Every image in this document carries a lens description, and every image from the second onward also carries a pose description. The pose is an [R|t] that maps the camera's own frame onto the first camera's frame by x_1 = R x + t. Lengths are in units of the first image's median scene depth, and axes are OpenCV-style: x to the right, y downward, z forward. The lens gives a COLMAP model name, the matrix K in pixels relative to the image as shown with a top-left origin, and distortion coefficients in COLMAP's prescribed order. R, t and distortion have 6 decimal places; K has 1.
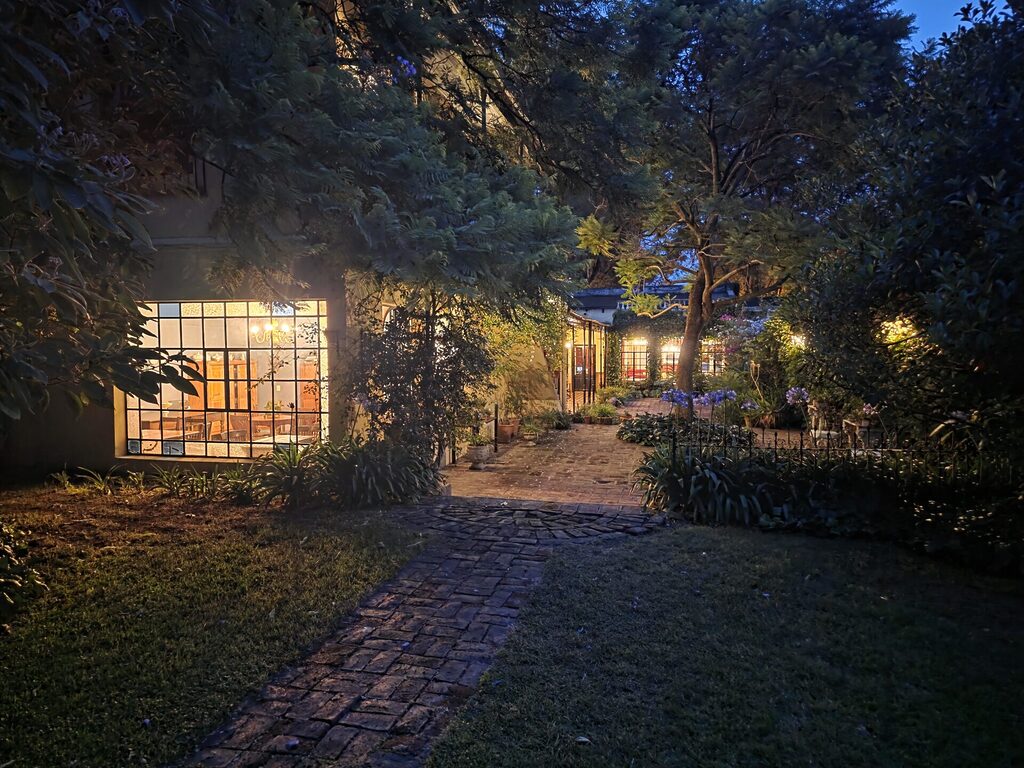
lens RADIAL K [[688.4, 0, 511.8], [0, 688.4, 375.7], [0, 0, 1]] dist [0.089288, -0.083558]
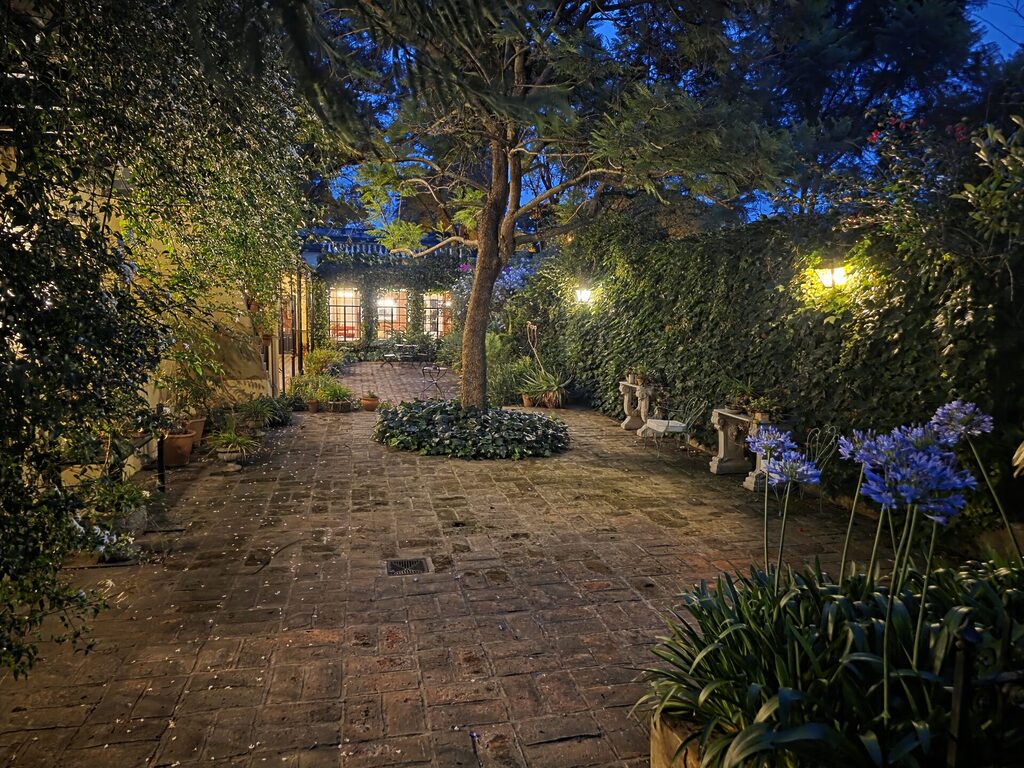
lens RADIAL K [[688.4, 0, 511.8], [0, 688.4, 375.7], [0, 0, 1]] dist [0.089288, -0.083558]
pose [[0.900392, -0.026255, 0.434287, -0.009330], [-0.002529, 0.997845, 0.065568, -0.010956], [-0.435073, -0.060135, 0.898385, 0.311201]]
